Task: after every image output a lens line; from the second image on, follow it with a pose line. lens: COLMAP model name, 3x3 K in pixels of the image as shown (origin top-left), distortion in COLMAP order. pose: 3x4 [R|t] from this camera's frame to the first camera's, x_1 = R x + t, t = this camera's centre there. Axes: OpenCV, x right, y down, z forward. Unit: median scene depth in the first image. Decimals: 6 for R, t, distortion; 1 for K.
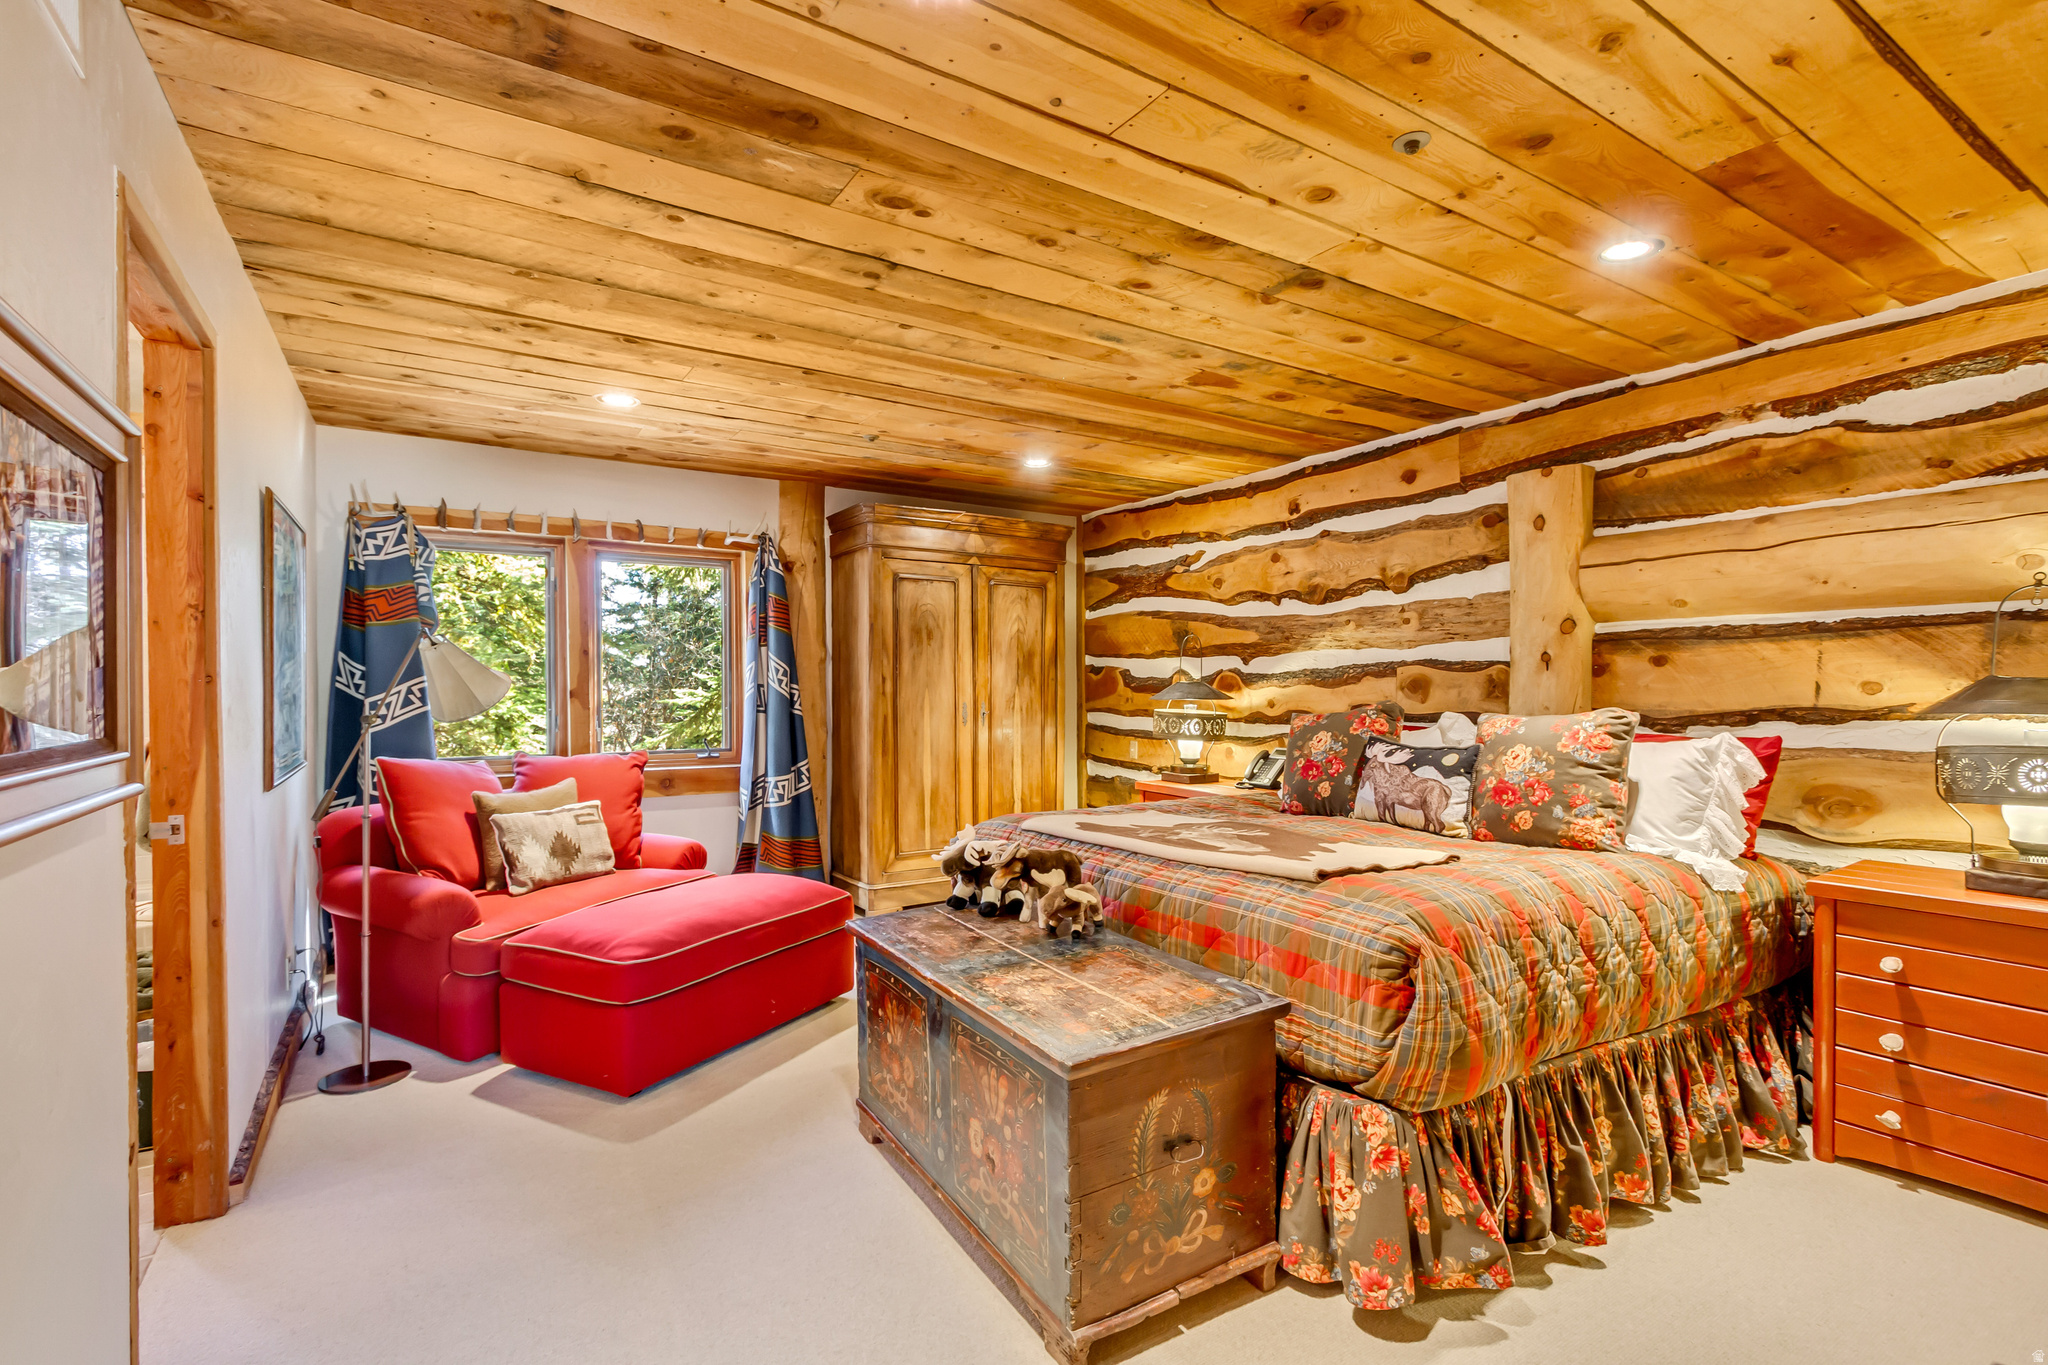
lens RADIAL K [[941.6, 0, 1018.1], [0, 941.6, 685.4], [0, 0, 1]] dist [0.003552, -0.000076]
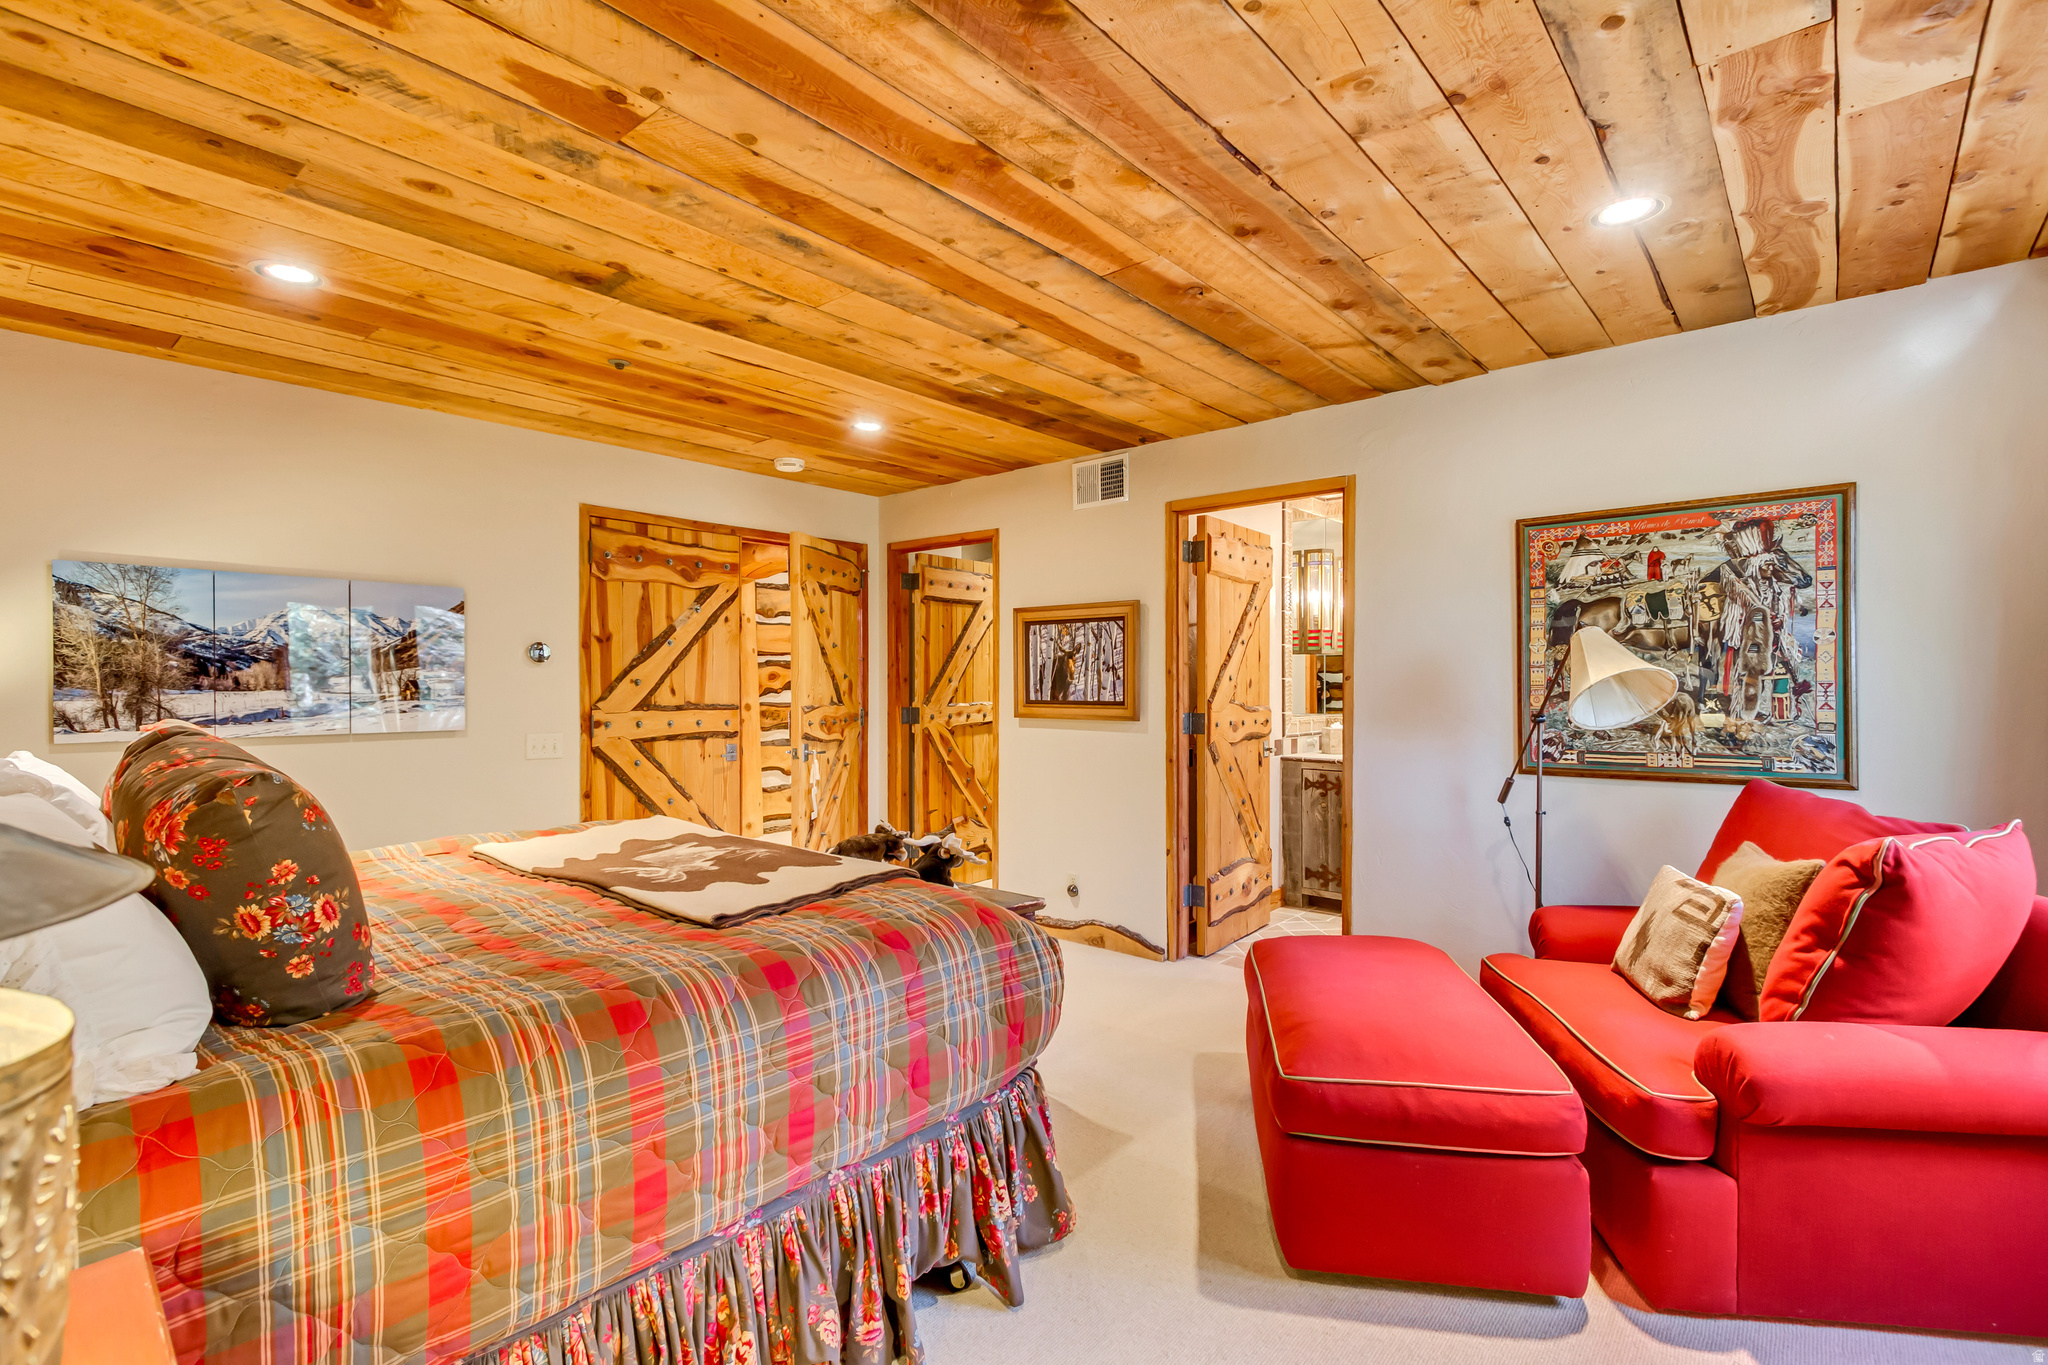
lens RADIAL K [[941.6, 0, 1018.1], [0, 941.6, 685.4], [0, 0, 1]] dist [0.003552, -0.000076]
pose [[-0.955389, 0.005402, -0.295300, 0.190317], [0.005337, 0.999985, 0.001027, -0.005790], [0.295302, -0.000595, -0.955404, 2.236654]]
